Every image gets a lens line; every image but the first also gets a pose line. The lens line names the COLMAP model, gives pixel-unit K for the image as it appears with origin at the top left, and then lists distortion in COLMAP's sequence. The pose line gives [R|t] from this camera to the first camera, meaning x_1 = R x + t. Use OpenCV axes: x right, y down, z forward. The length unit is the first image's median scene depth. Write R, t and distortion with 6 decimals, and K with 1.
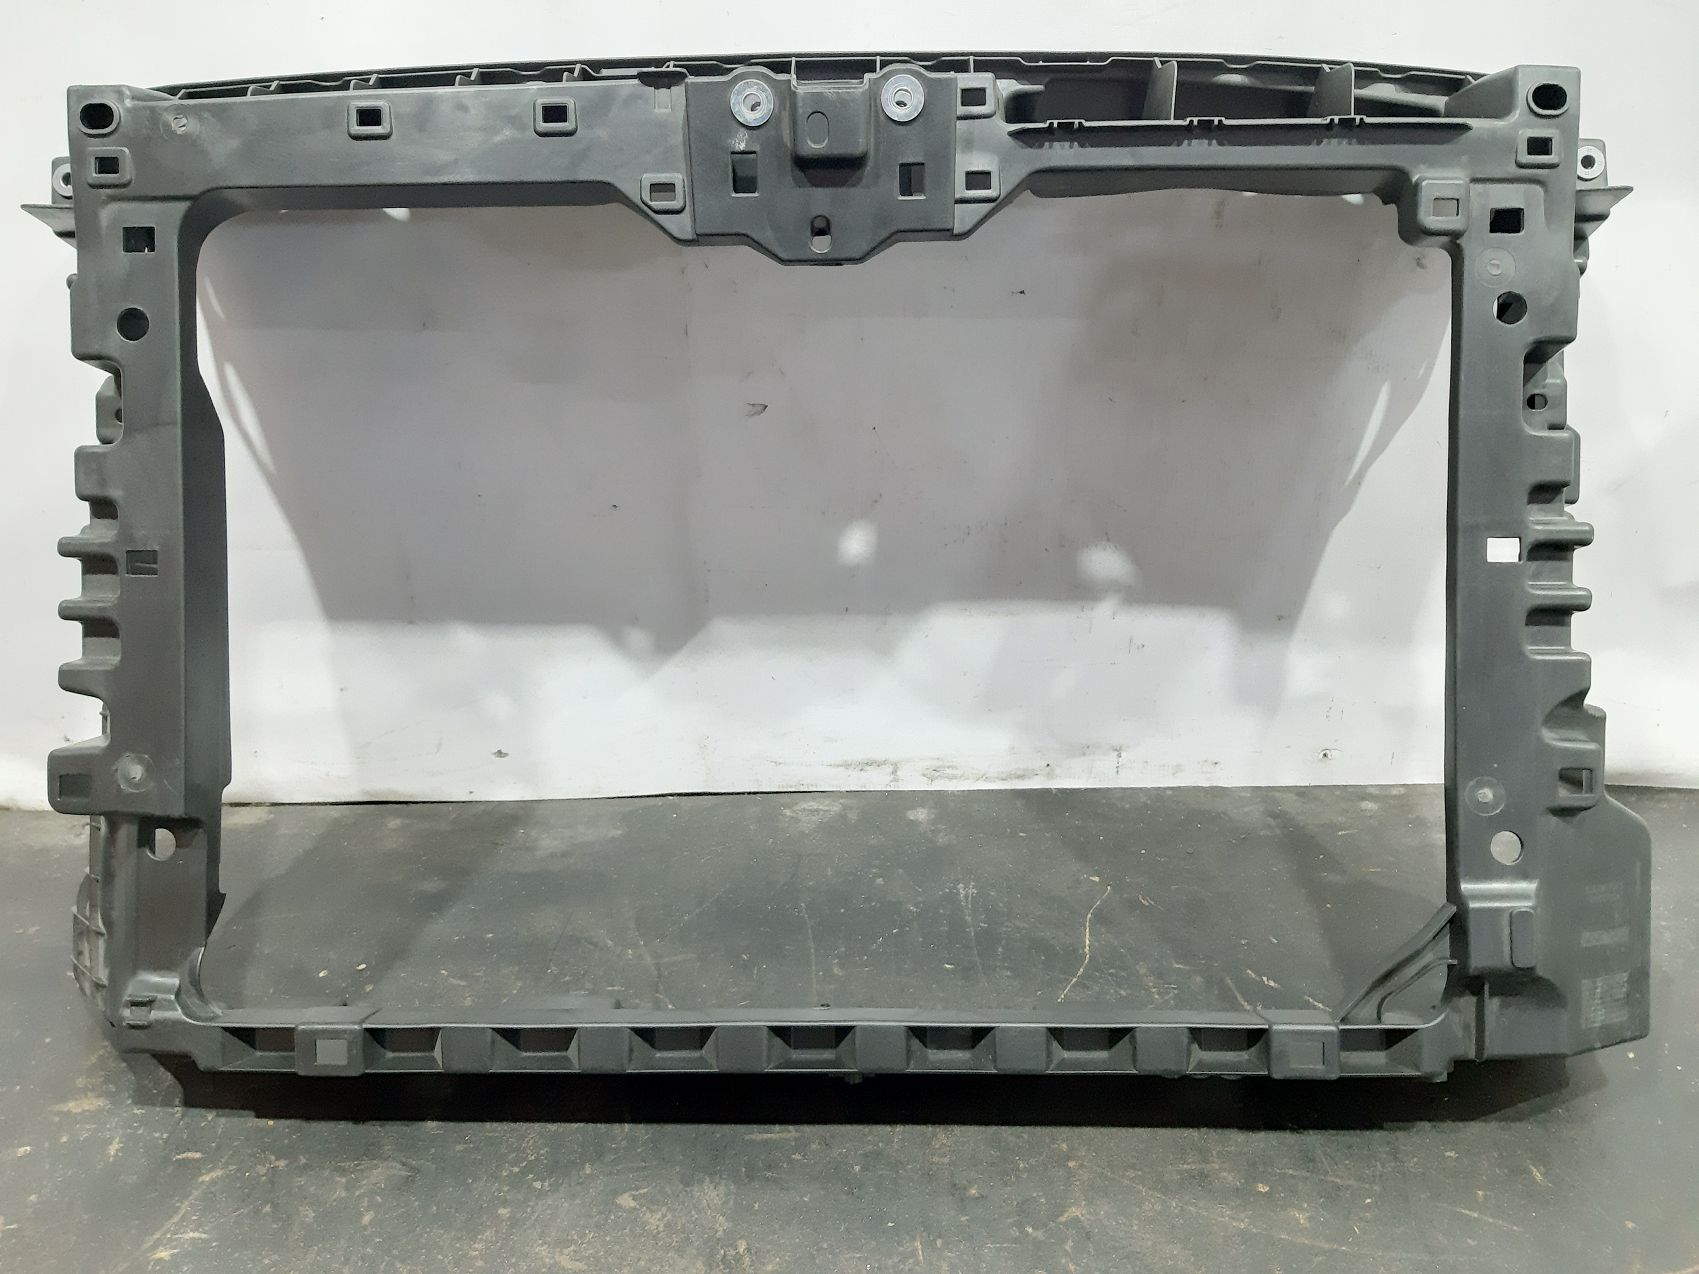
lens RADIAL K [[1355.7, 0, 855.6], [0, 1355.7, 627.0], [0, 0, 1]] dist [0.073575, -0.150376]
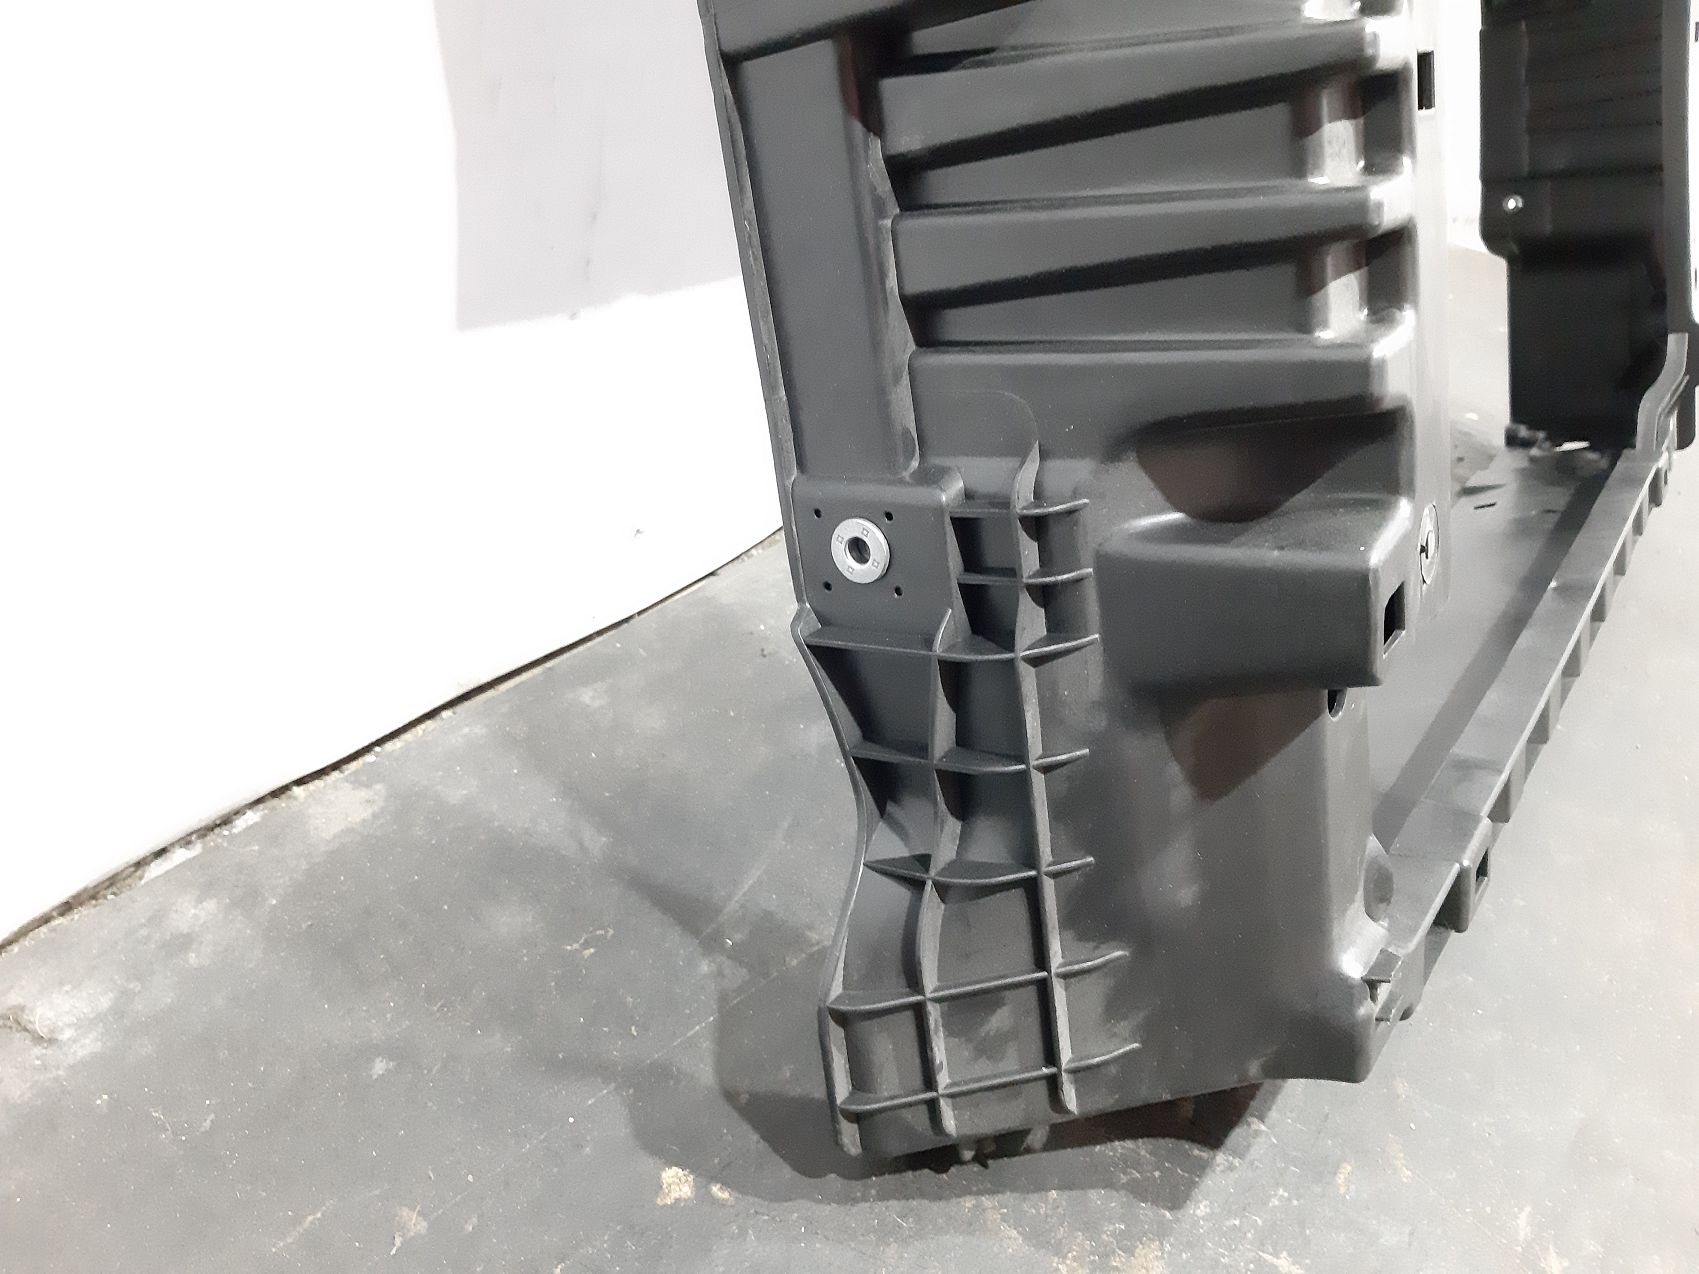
lens RADIAL K [[1355.7, 0, 846.5], [0, 1355.7, 626.2], [0, 0, 1]] dist [0.073575, -0.150376]
pose [[0.546599, -0.337860, 0.766211, -0.945081], [0.162887, 0.940415, 0.298474, -0.040538], [-0.821399, -0.038340, 0.569063, 0.828906]]
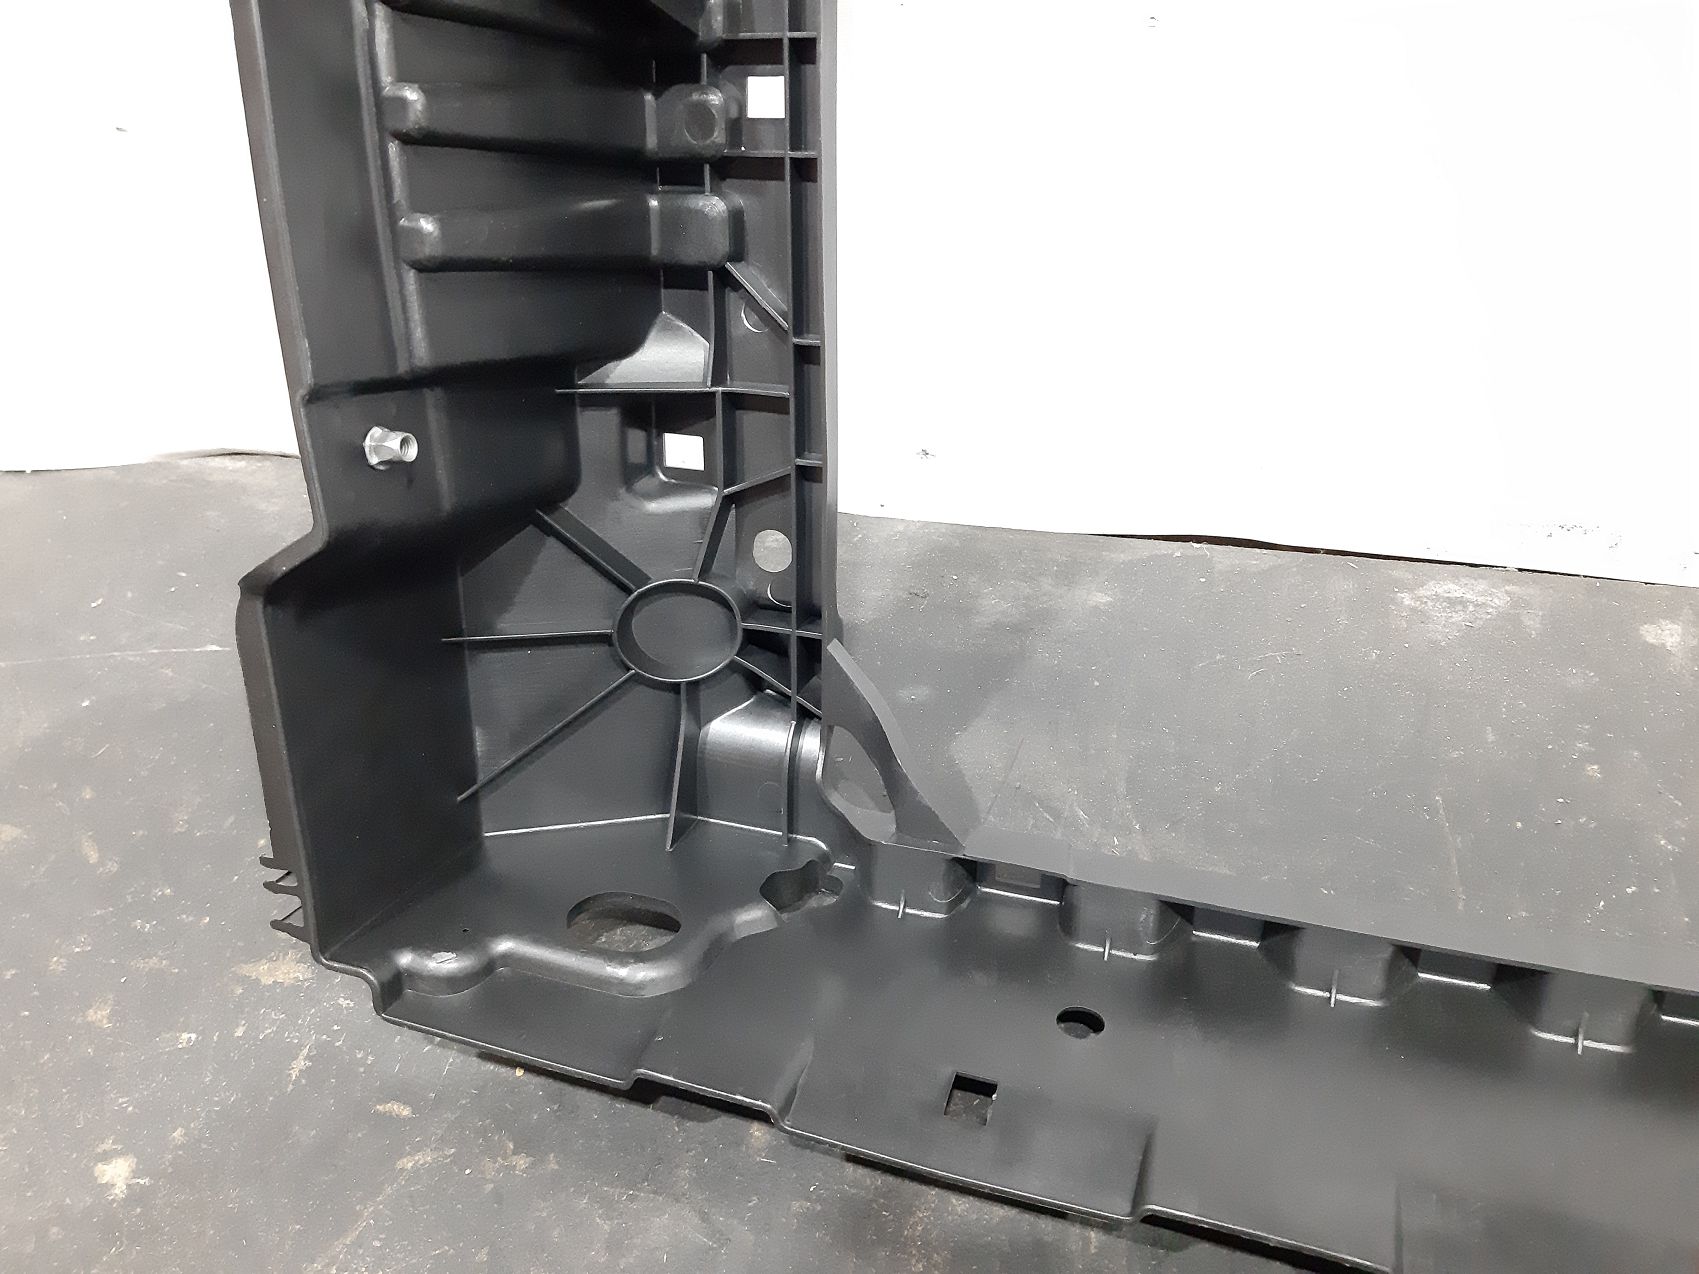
lens RADIAL K [[1355.7, 0, 849.4], [0, 1355.7, 627.1], [0, 0, 1]] dist [0.073575, -0.150376]
pose [[0.939725, 0.135284, -0.314029, -0.121075], [-0.038946, 0.954774, 0.294772, -0.017139], [0.339705, -0.264774, 0.902494, 0.546691]]
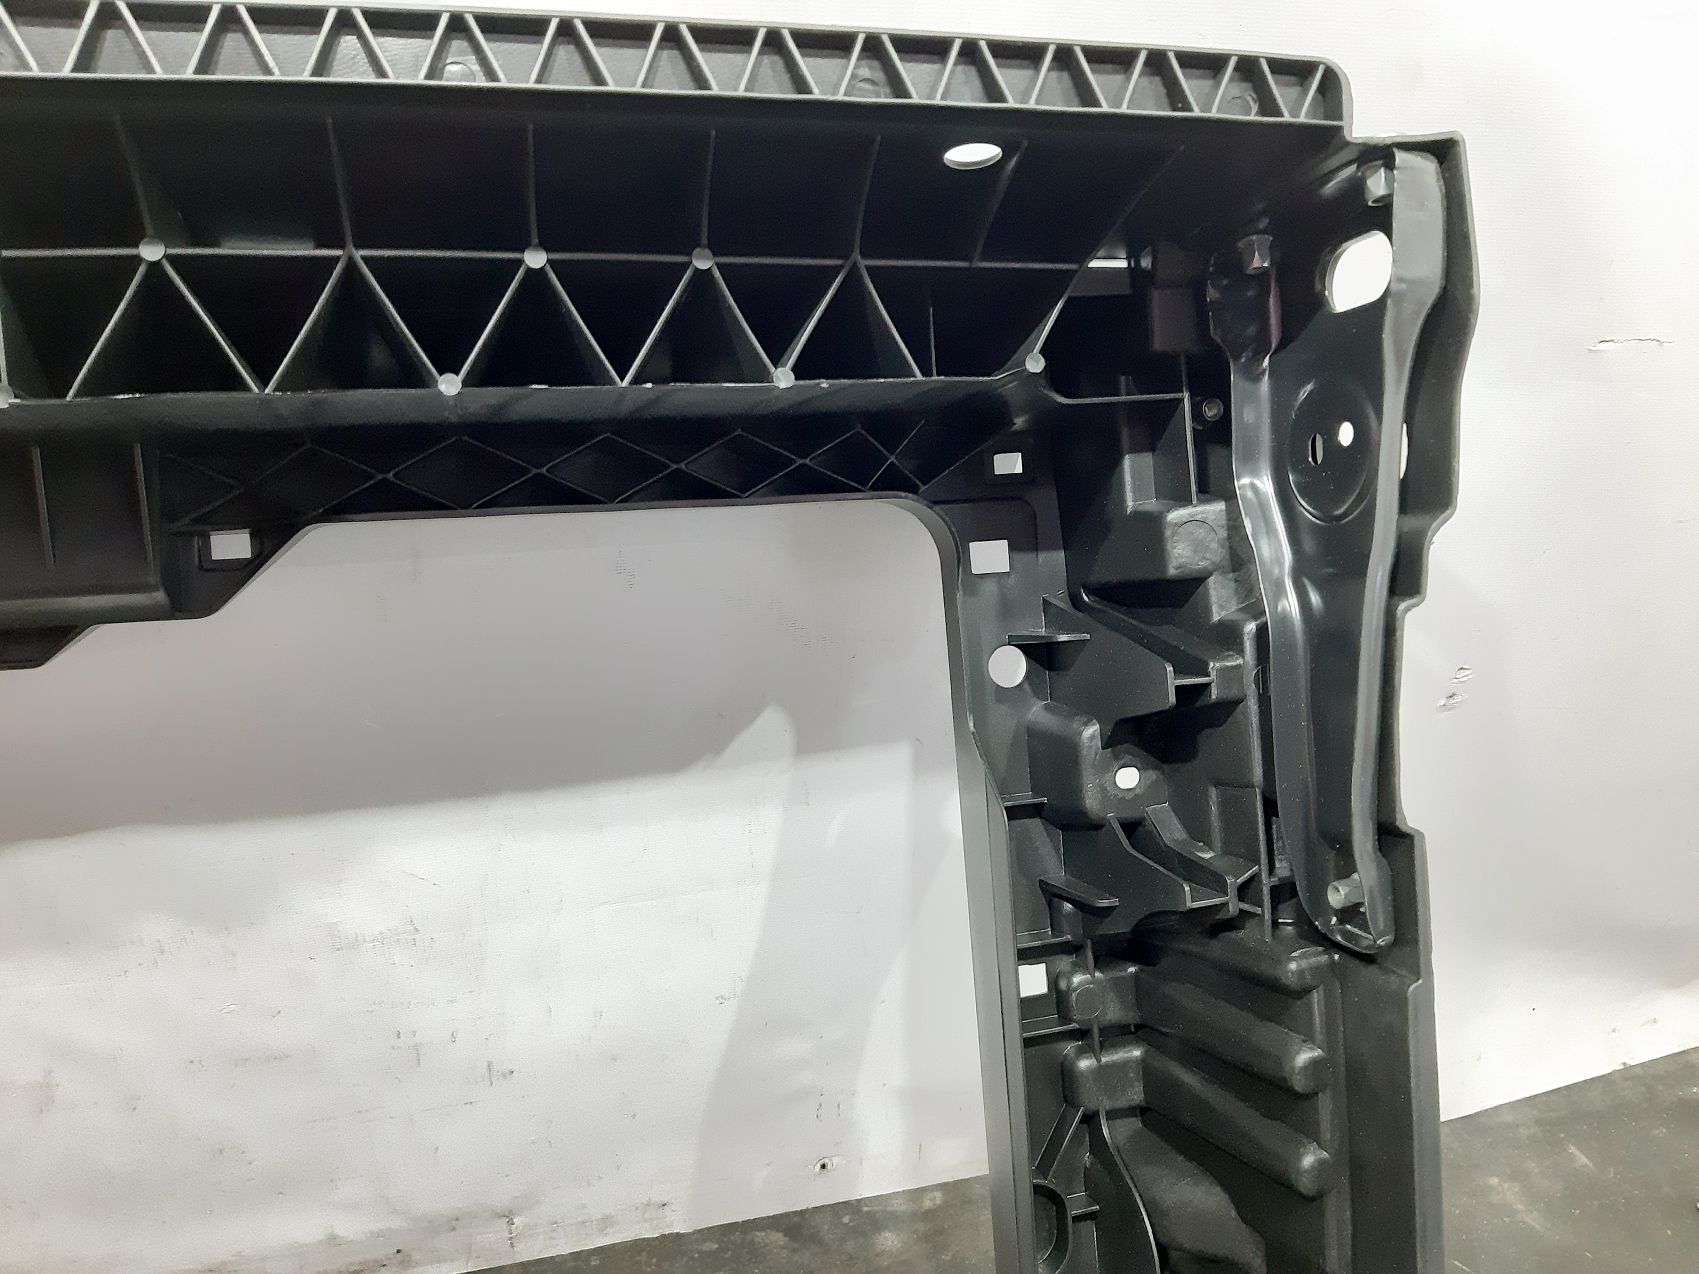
lens RADIAL K [[1355.7, 0, 858.3], [0, 1355.7, 635.7], [0, 0, 1]] dist [0.073575, -0.150376]
pose [[0.974245, -0.074424, 0.212857, 0.332507], [0.071341, 0.997206, 0.022142, -0.253585], [-0.213911, -0.006386, 0.976832, 0.479689]]
